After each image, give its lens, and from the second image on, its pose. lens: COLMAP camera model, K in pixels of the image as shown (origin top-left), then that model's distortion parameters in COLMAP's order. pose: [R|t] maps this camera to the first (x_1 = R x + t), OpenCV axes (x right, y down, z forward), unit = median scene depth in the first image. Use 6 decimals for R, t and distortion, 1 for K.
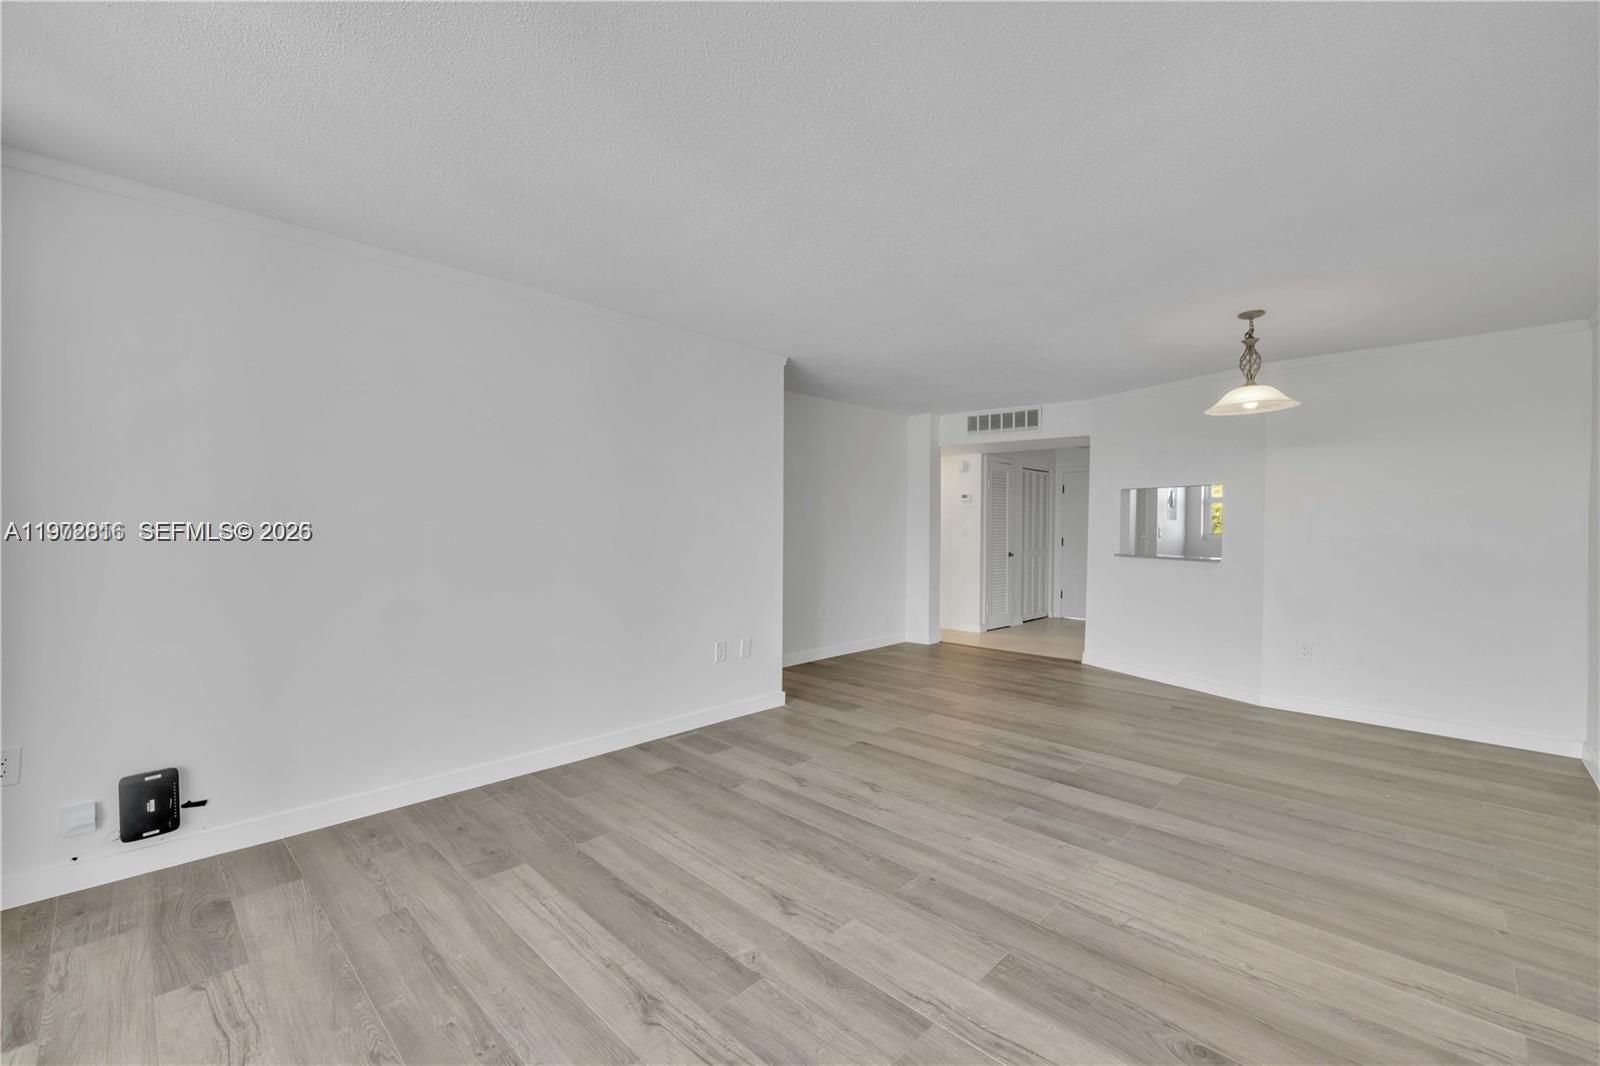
lens RADIAL K [[666.5, 0, 797.2], [0, 666.5, 533.1], [0, 0, 1]] dist [0.011321, 0.000326]
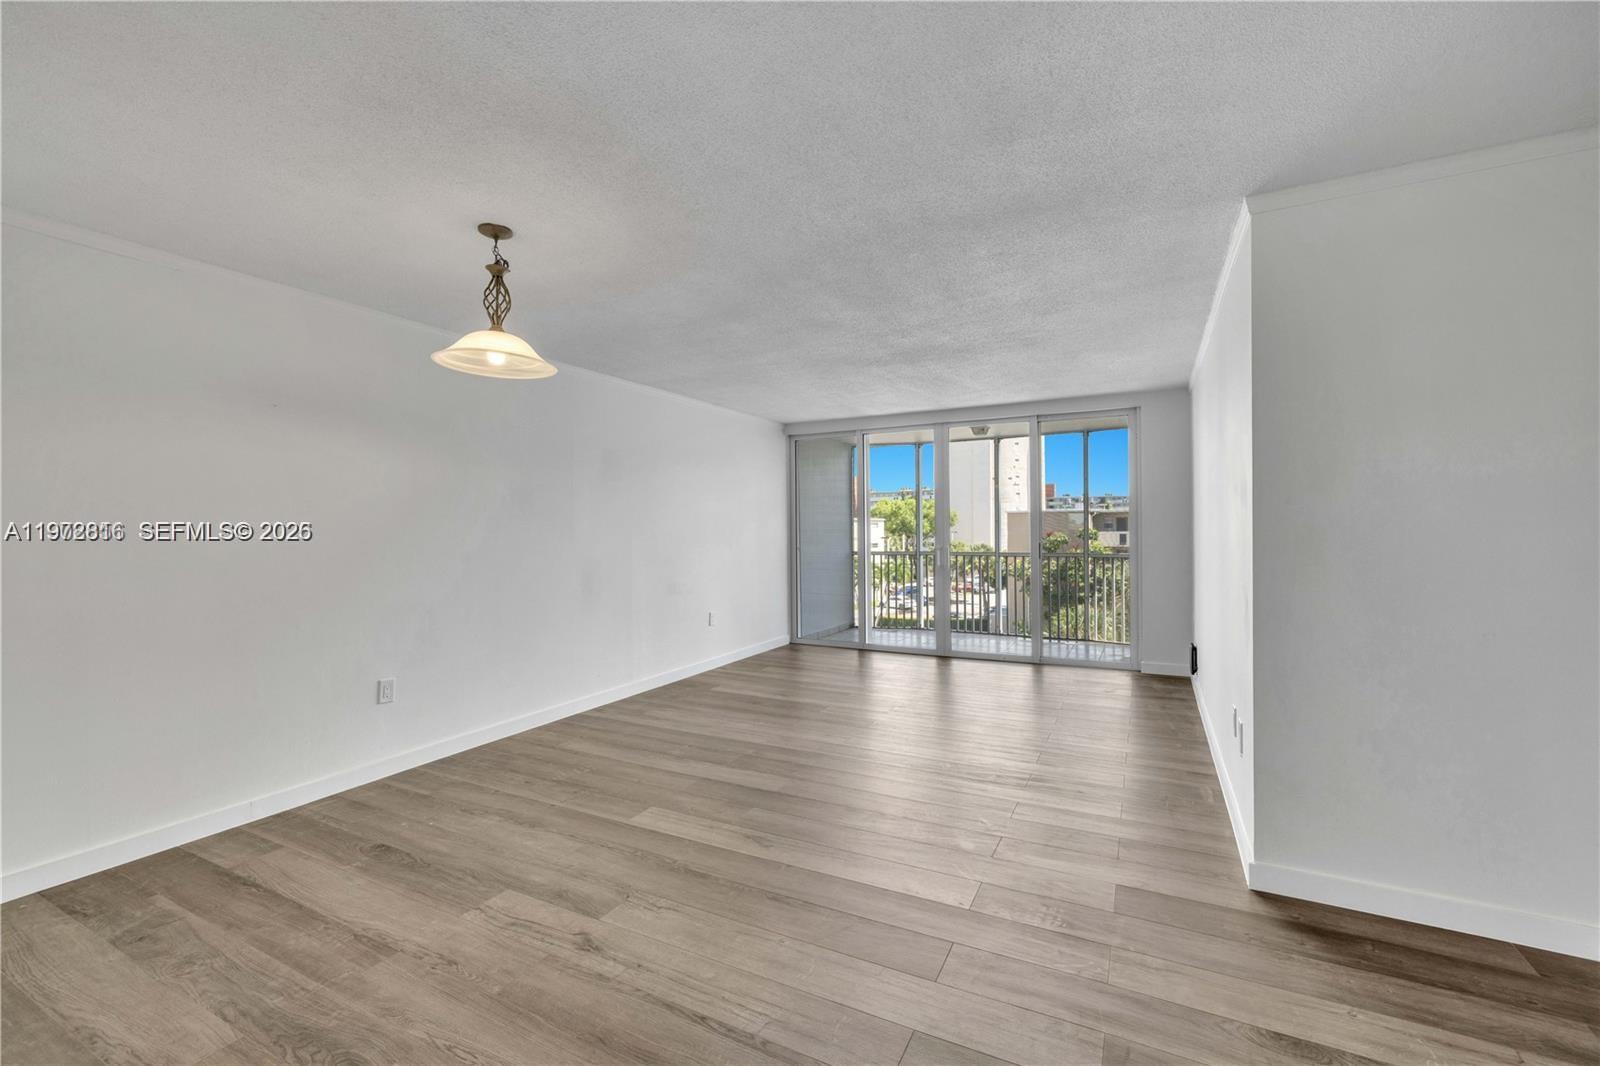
lens RADIAL K [[666.5, 0, 800.6], [0, 666.5, 534.4], [0, 0, 1]] dist [0.011321, 0.000326]
pose [[-0.957597, 0.001426, -0.288107, 0.588940], [-0.003622, 0.999849, 0.016988, -0.021412], [0.288087, 0.017311, -0.957448, 1.805554]]
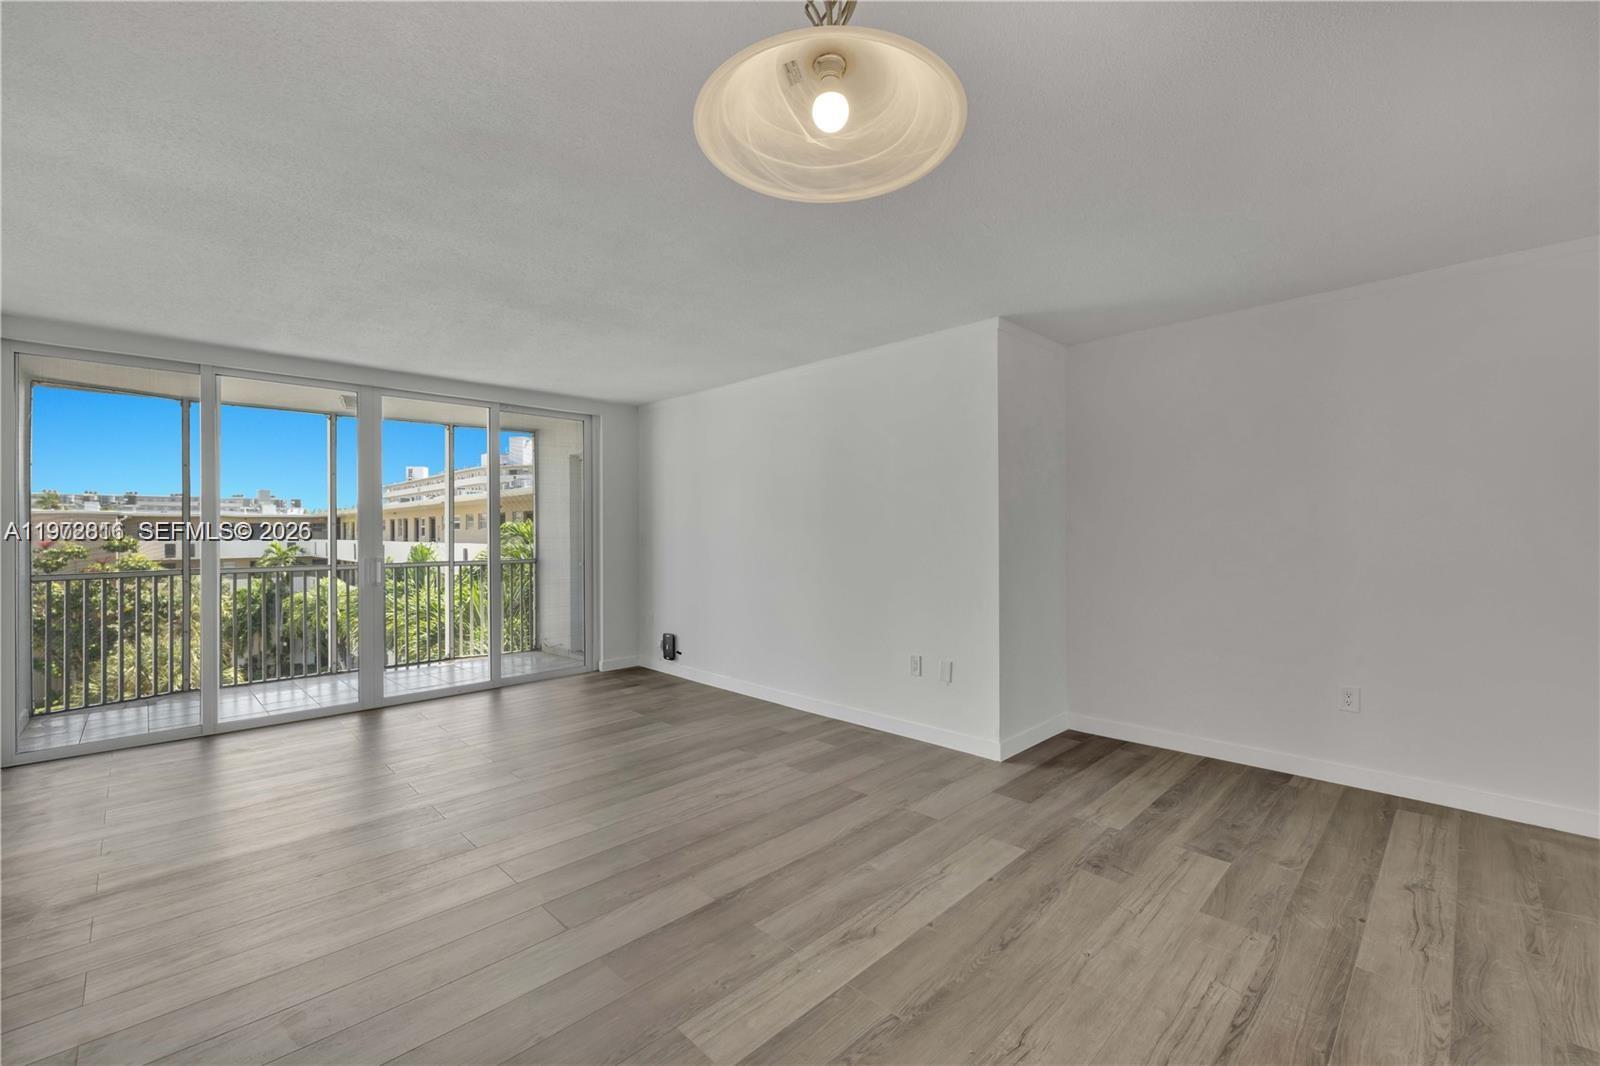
lens RADIAL K [[666.5, 0, 800.0], [0, 666.5, 529.2], [0, 0, 1]] dist [0.011321, 0.000326]
pose [[-0.018235, -0.012859, -0.999751, 1.005535], [-0.007849, 0.999888, -0.012718, -0.002956], [0.999803, 0.007615, -0.018333, 1.017377]]
